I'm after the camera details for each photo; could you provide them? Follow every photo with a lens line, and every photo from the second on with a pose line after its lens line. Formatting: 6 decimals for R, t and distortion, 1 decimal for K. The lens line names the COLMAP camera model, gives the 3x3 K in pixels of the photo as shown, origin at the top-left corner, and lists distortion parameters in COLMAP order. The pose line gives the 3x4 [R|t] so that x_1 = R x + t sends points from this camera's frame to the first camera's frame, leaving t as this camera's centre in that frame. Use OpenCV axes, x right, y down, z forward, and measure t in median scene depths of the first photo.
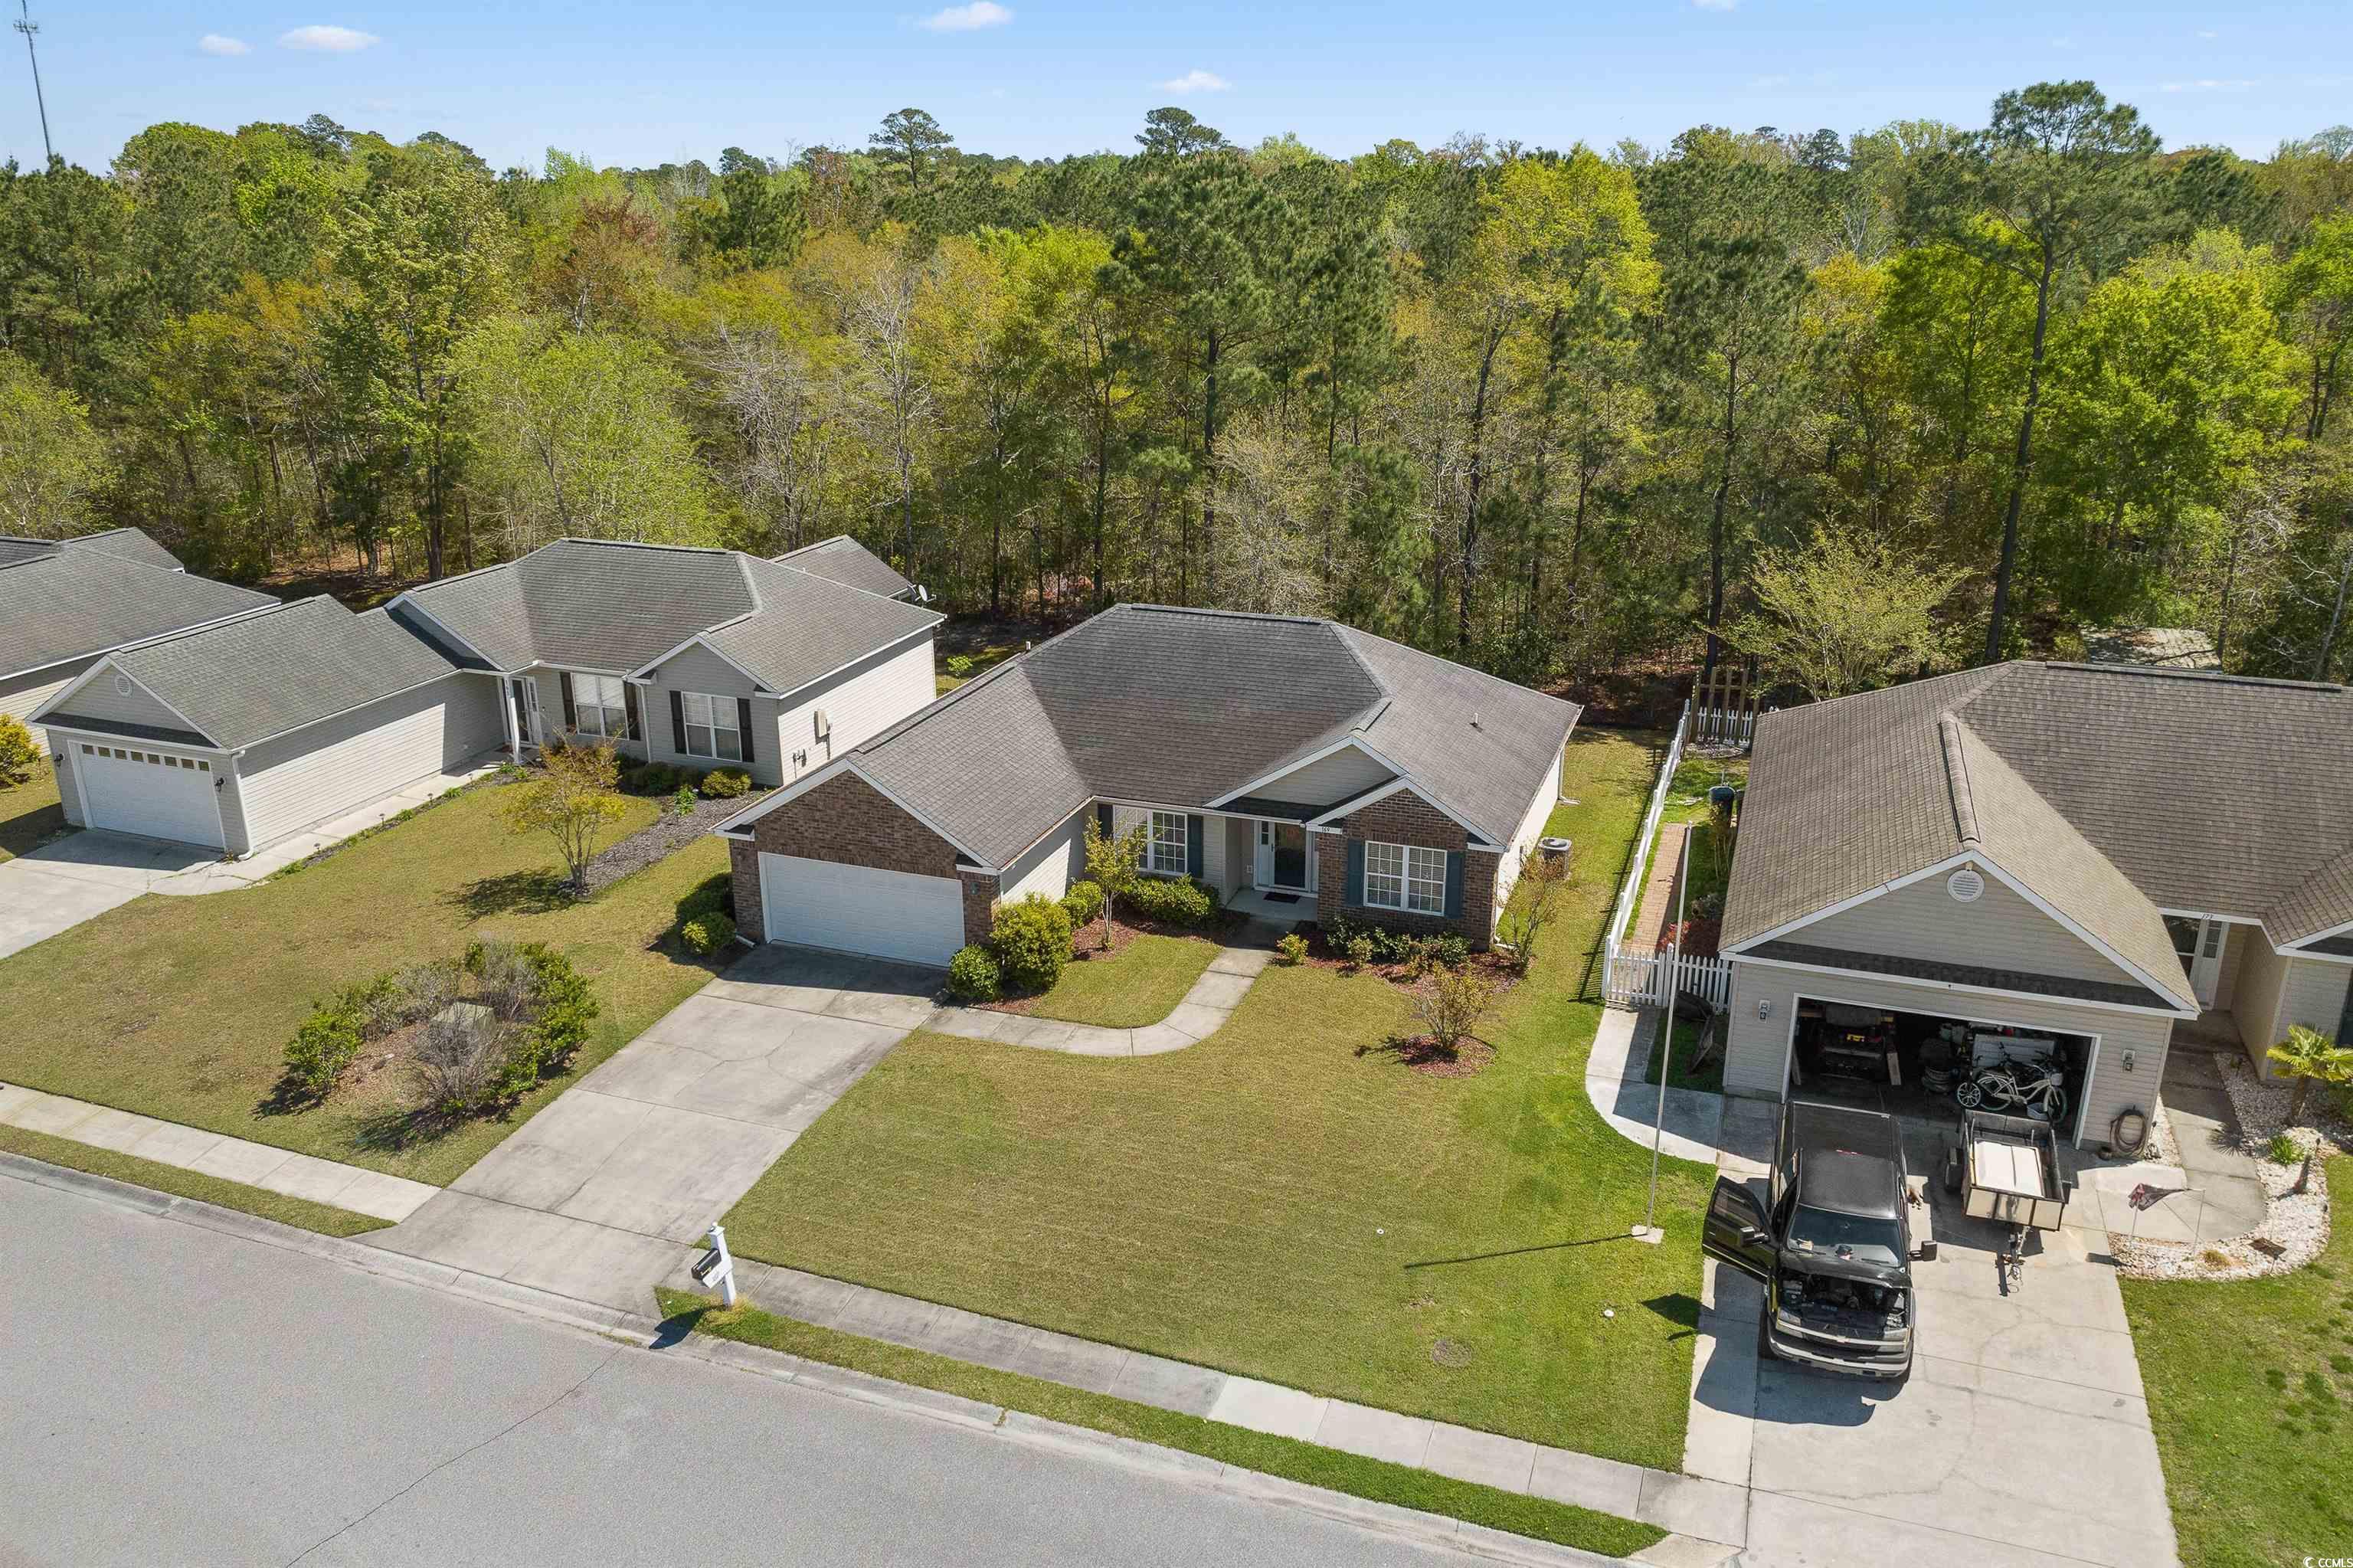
lens RADIAL K [[1688.5, 0, 1176.2], [0, 1688.5, 785.2], [0, 0, 1]] dist [-0.004690, 0.001015]
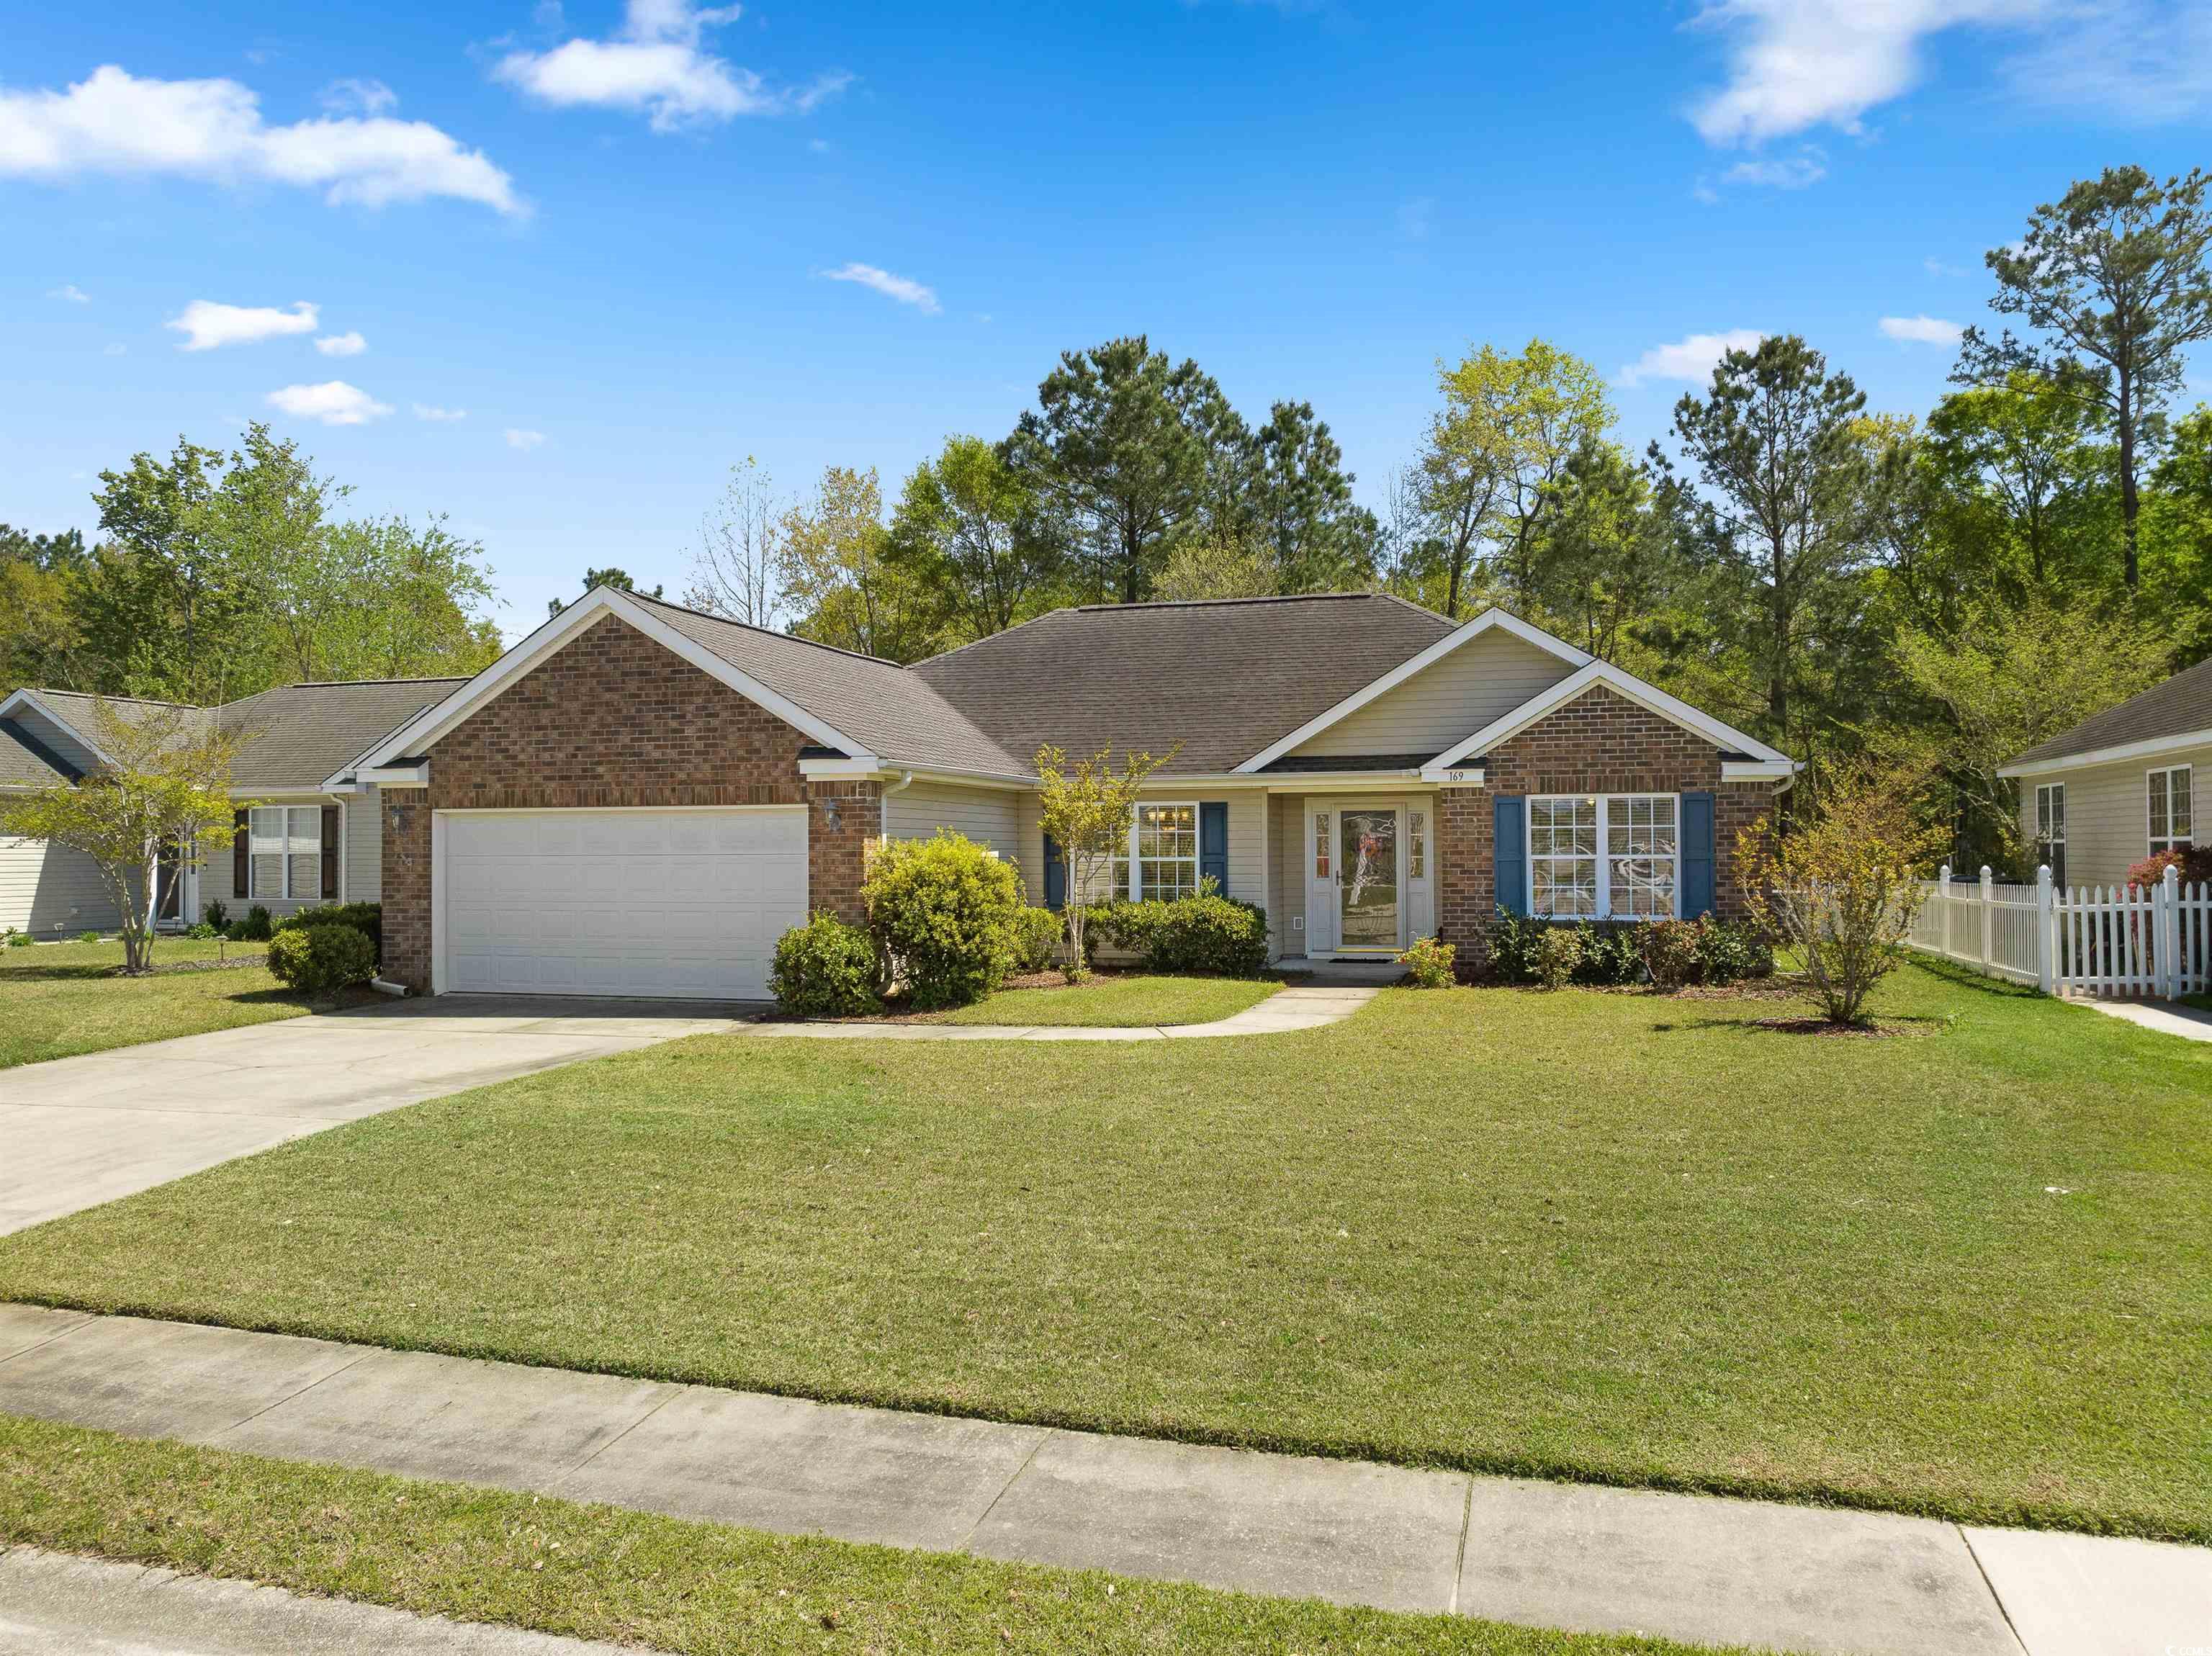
lens RADIAL K [[1539.3, 0, 1107.8], [0, 1539.3, 824.9], [0, 0, 1]] dist [-0.020944, -0.008061]
pose [[0.998118, -0.000221, 0.061329, -0.063437], [0.021539, 0.937552, -0.347178, 0.229296], [-0.057422, 0.347845, 0.935792, 0.549130]]
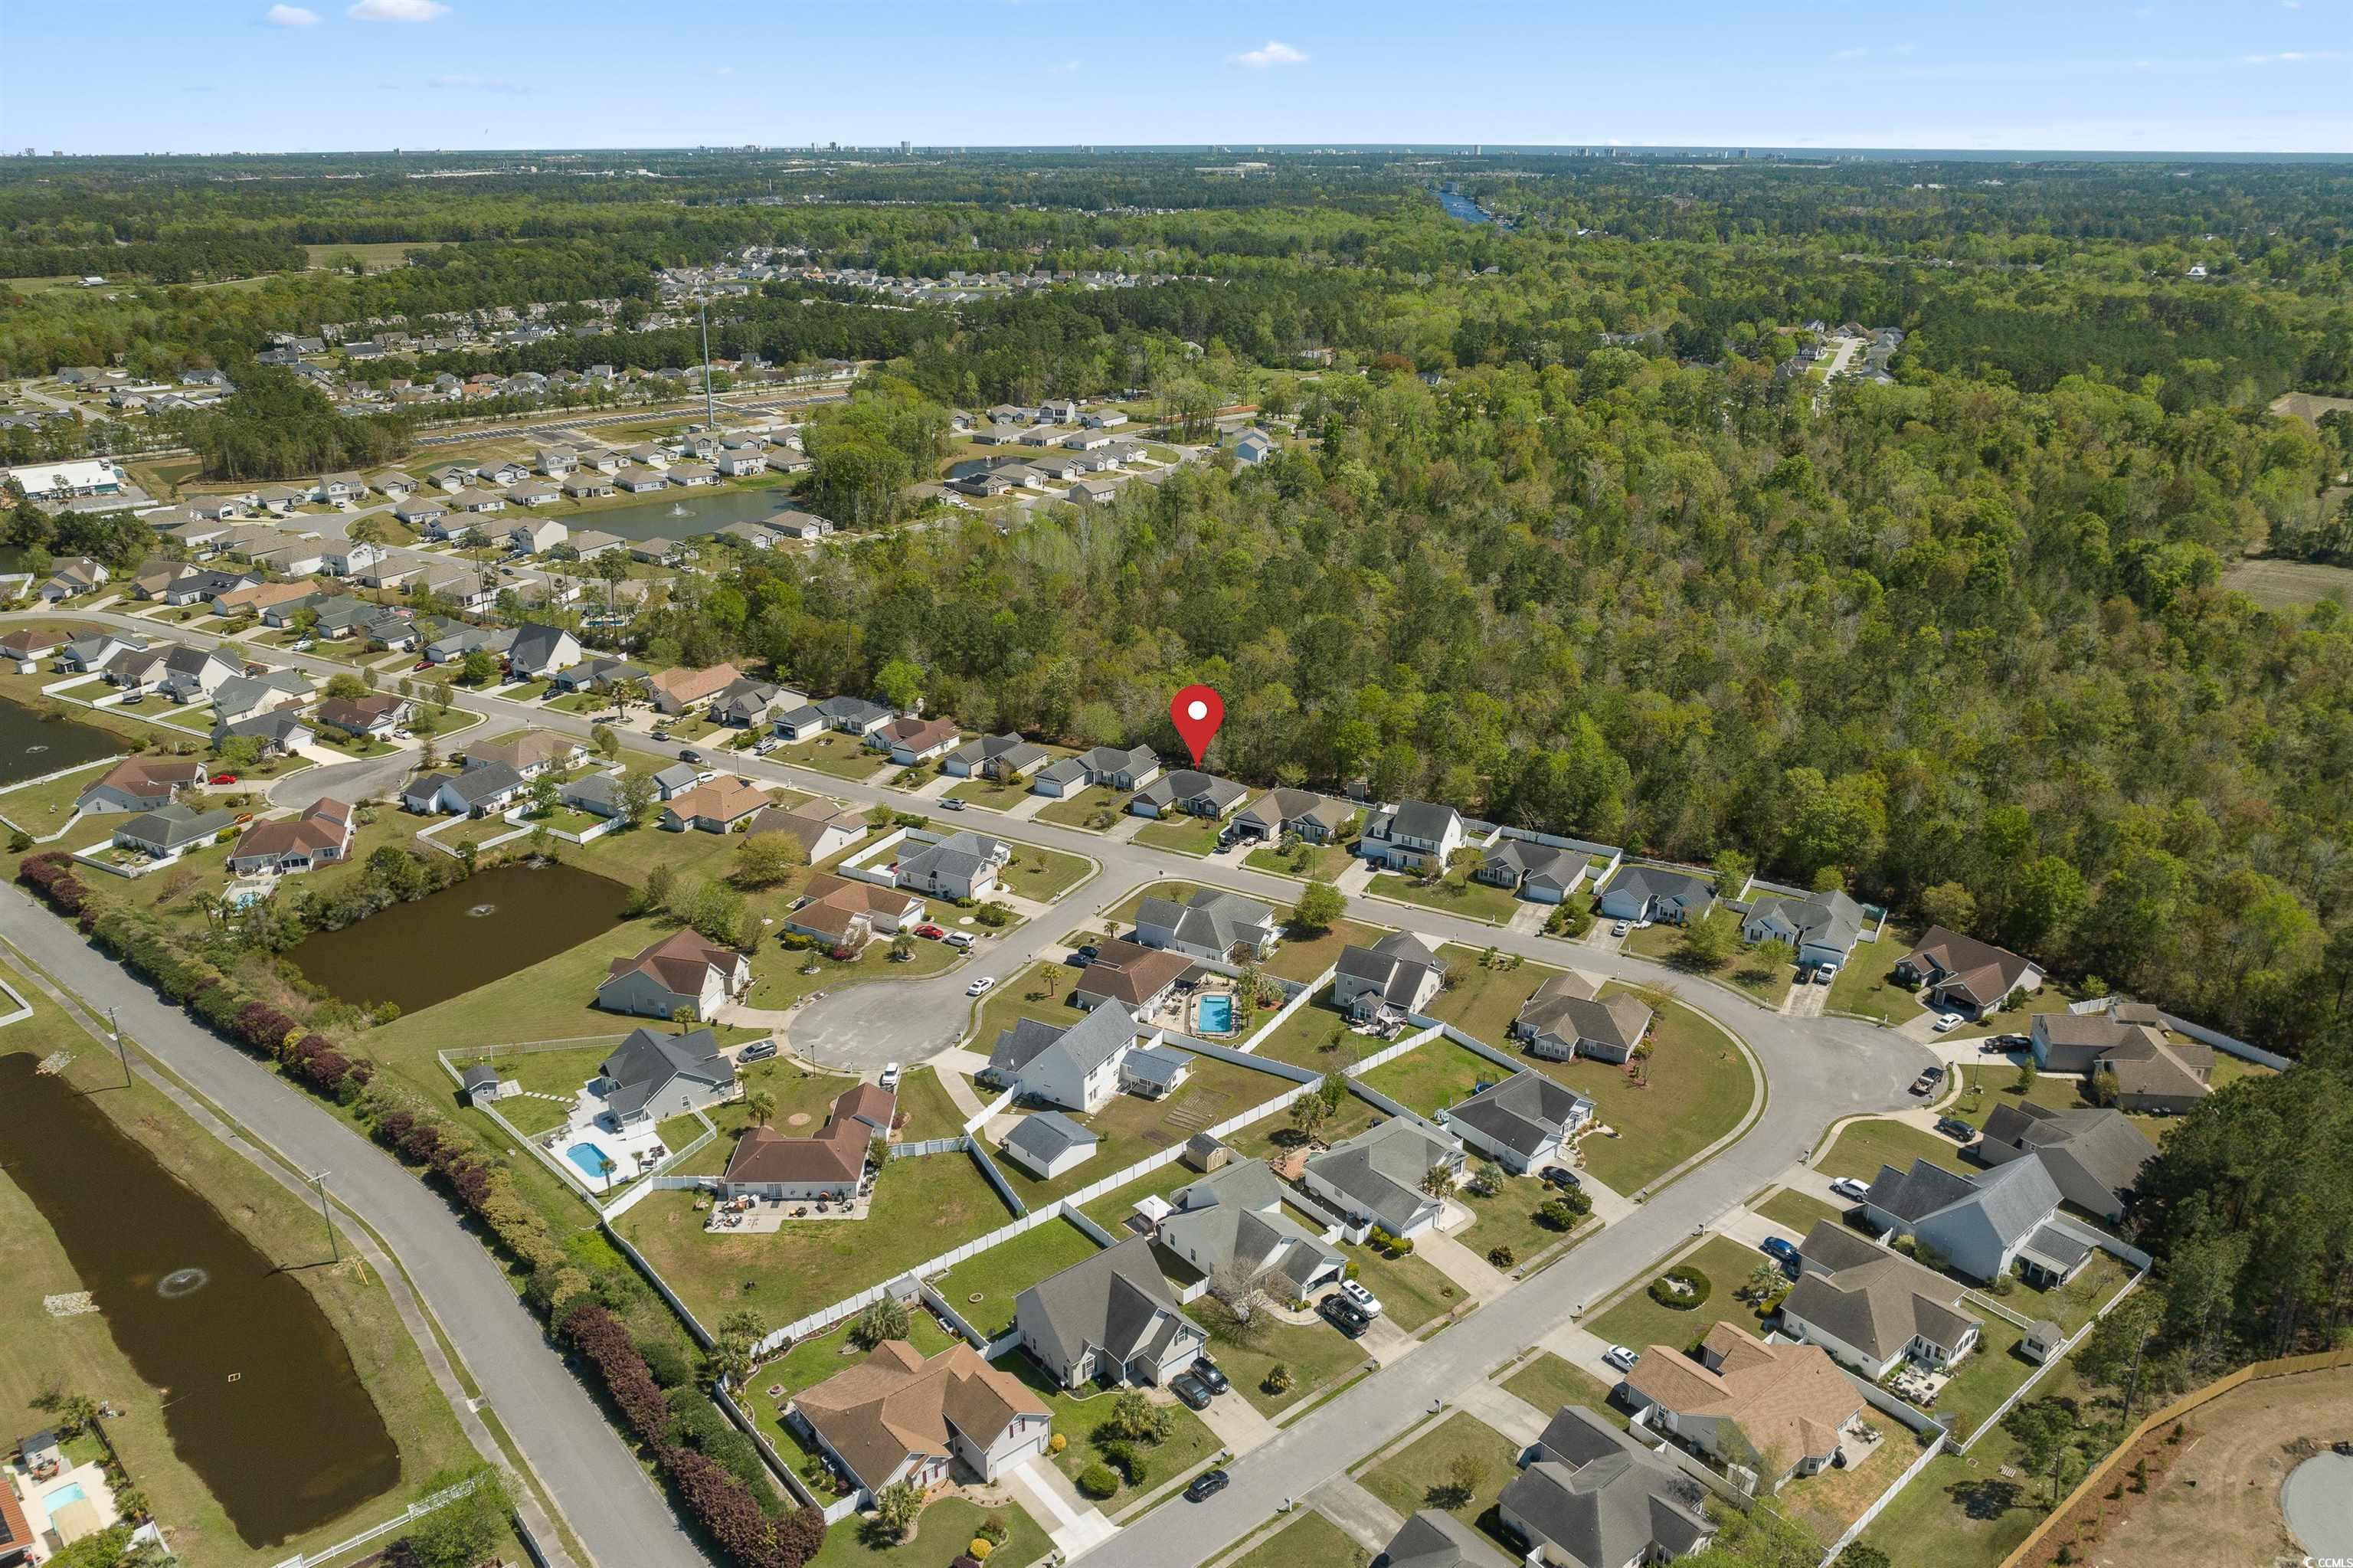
lens RADIAL K [[1688.5, 0, 1176.0], [0, 1688.5, 783.7], [0, 0, 1]] dist [-0.004690, 0.001015]
pose [[0.985490, 0.059259, -0.159055, 1.272237], [-0.052920, 0.997638, 0.043803, -0.419794], [0.161275, -0.034750, 0.986297, -7.146032]]
